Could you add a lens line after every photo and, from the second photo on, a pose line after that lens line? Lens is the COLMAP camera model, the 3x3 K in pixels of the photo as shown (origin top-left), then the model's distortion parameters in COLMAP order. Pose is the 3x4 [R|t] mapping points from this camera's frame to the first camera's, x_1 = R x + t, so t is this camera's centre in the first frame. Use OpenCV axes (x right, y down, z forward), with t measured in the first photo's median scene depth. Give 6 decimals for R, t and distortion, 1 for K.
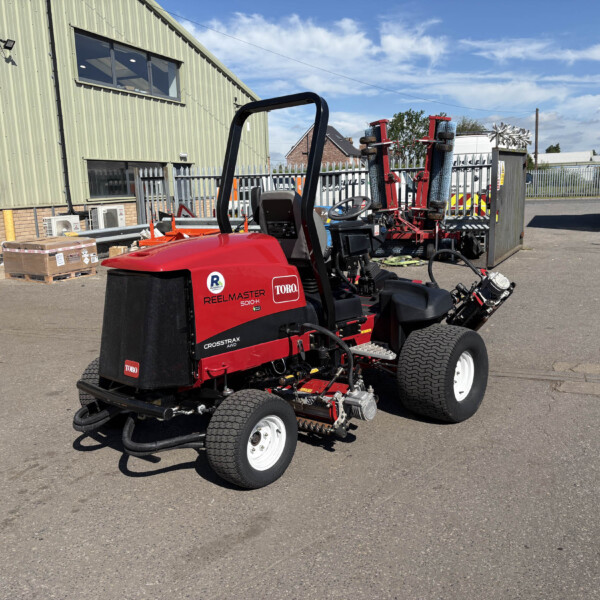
lens RADIAL K [[607.2, 0, 297.0], [0, 607.2, 304.1], [0, 0, 1]] dist [0.047726, -0.034215]
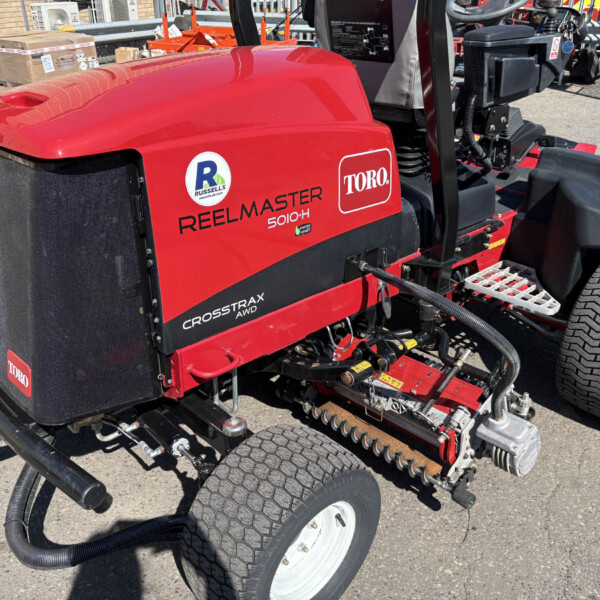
lens RADIAL K [[607.2, 0, 297.0], [0, 607.2, 304.1], [0, 0, 1]] dist [0.047726, -0.034215]
pose [[0.997059, 0.058825, -0.049126, -0.015682], [-0.041760, 0.954473, 0.295360, -0.025719], [0.064264, -0.292440, 0.954122, 0.189306]]
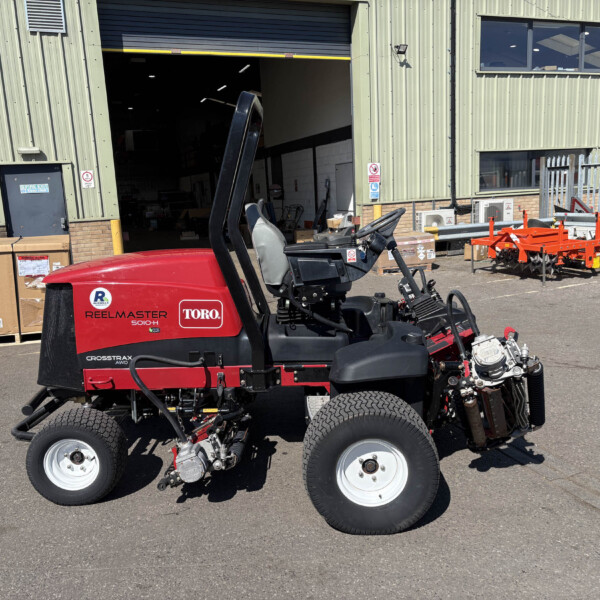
lens RADIAL K [[607.2, 0, 297.0], [0, 607.2, 304.1], [0, 0, 1]] dist [0.047726, -0.034215]
pose [[0.679487, 0.131230, -0.721856, 0.267973], [-0.115138, 0.990756, 0.071735, -0.044339], [0.724597, 0.034370, 0.688315, 0.174426]]
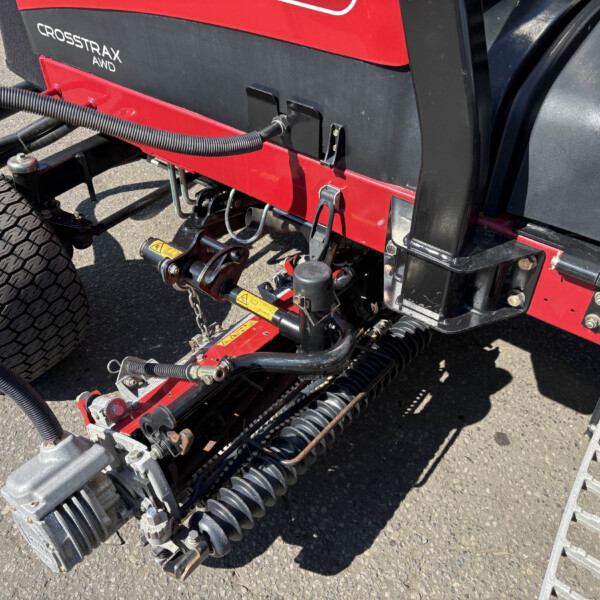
lens RADIAL K [[607.2, 0, 297.0], [0, 607.2, 304.1], [0, 0, 1]] dist [0.047726, -0.034215]
pose [[0.096680, 0.681141, -0.725741, 0.082979], [-0.163436, 0.730124, 0.663482, -0.027112], [0.981805, 0.054467, 0.181911, 0.354244]]
